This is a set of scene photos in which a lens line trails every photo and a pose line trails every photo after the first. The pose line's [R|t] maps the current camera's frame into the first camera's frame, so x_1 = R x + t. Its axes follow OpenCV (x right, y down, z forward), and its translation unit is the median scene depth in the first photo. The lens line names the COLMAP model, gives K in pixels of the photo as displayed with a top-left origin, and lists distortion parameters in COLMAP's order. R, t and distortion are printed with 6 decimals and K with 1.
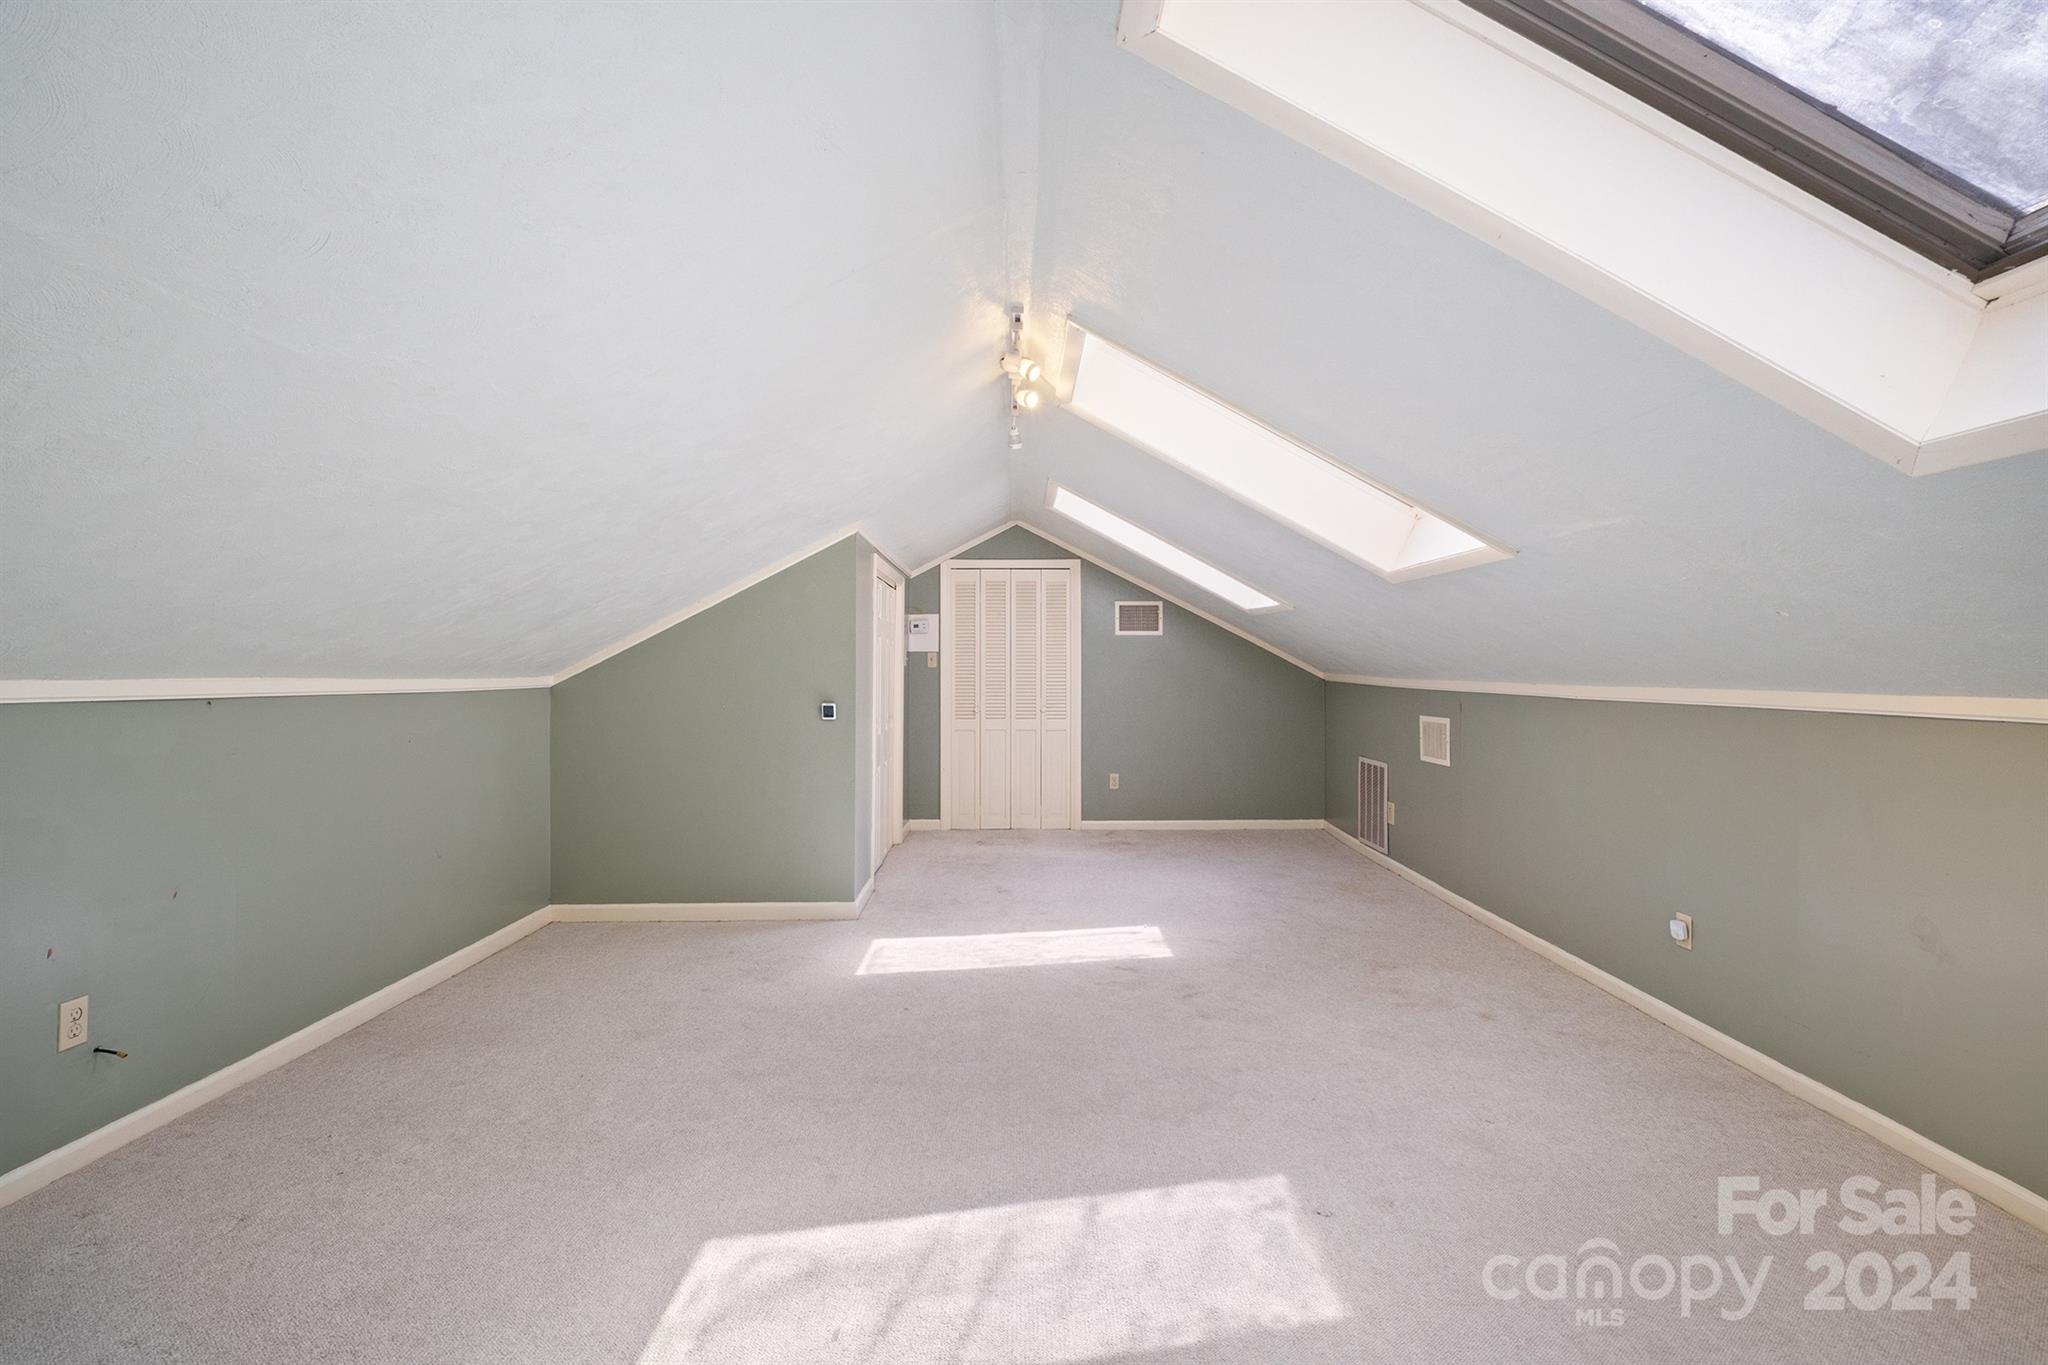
lens RADIAL K [[936.5, 0, 1030.2], [0, 936.5, 661.0], [0, 0, 1]] dist [-0.002160, -0.000353]
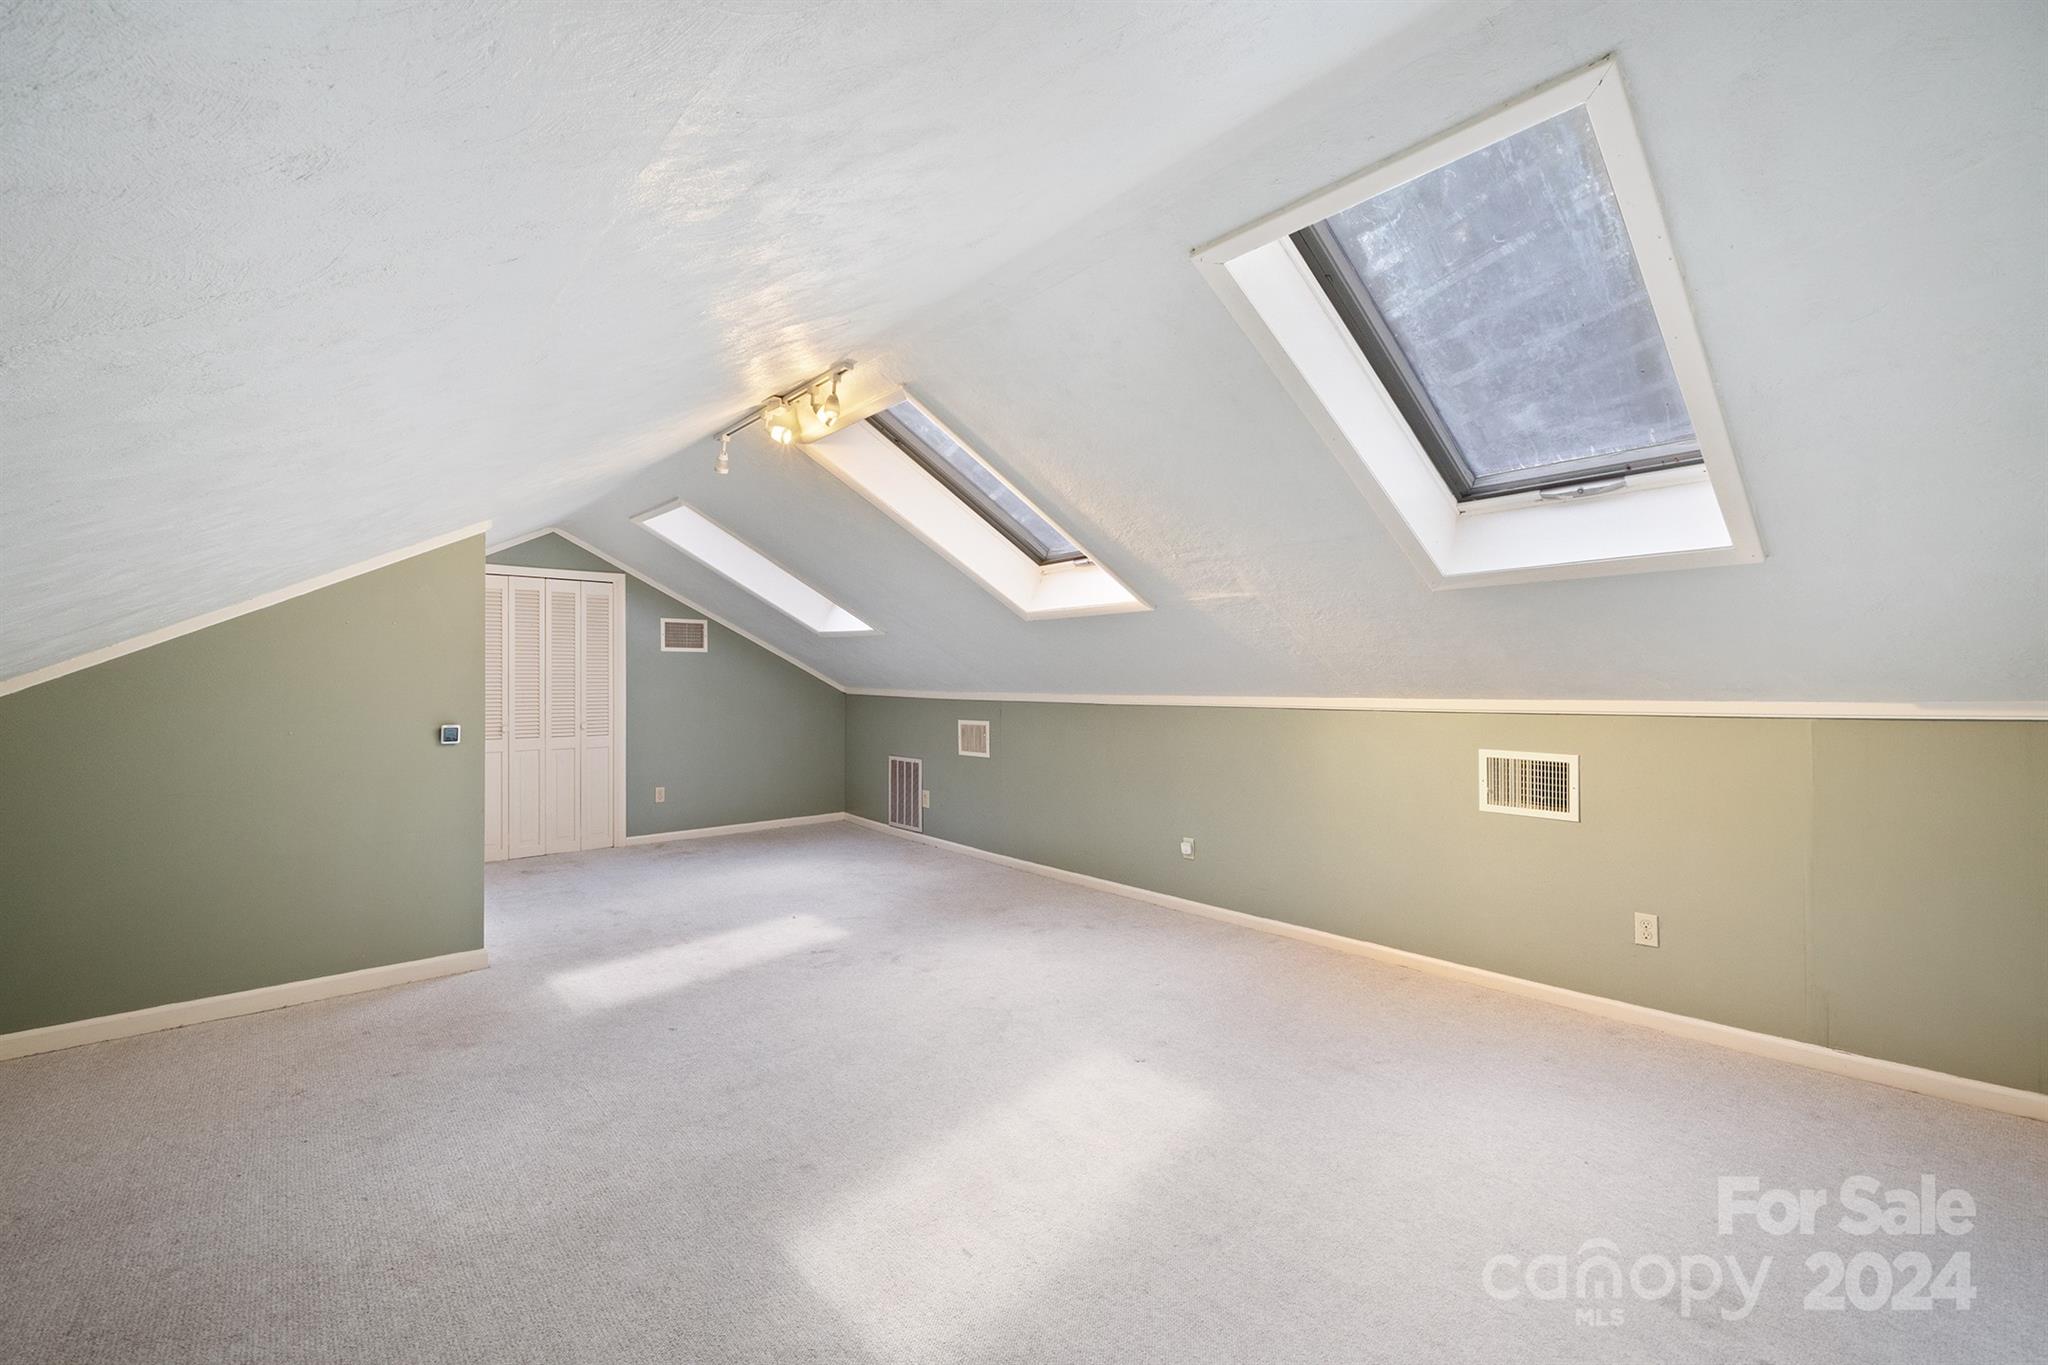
lens RADIAL K [[859.0, 0, 1022.3], [0, 859.0, 672.9], [0, 0, 1]] dist [-0.005240, -0.000383]
pose [[0.758655, 0.006220, 0.651463, -0.301996], [-0.003690, 0.999979, -0.005250, -0.000711], [-0.651482, 0.001579, 0.758663, 0.048467]]
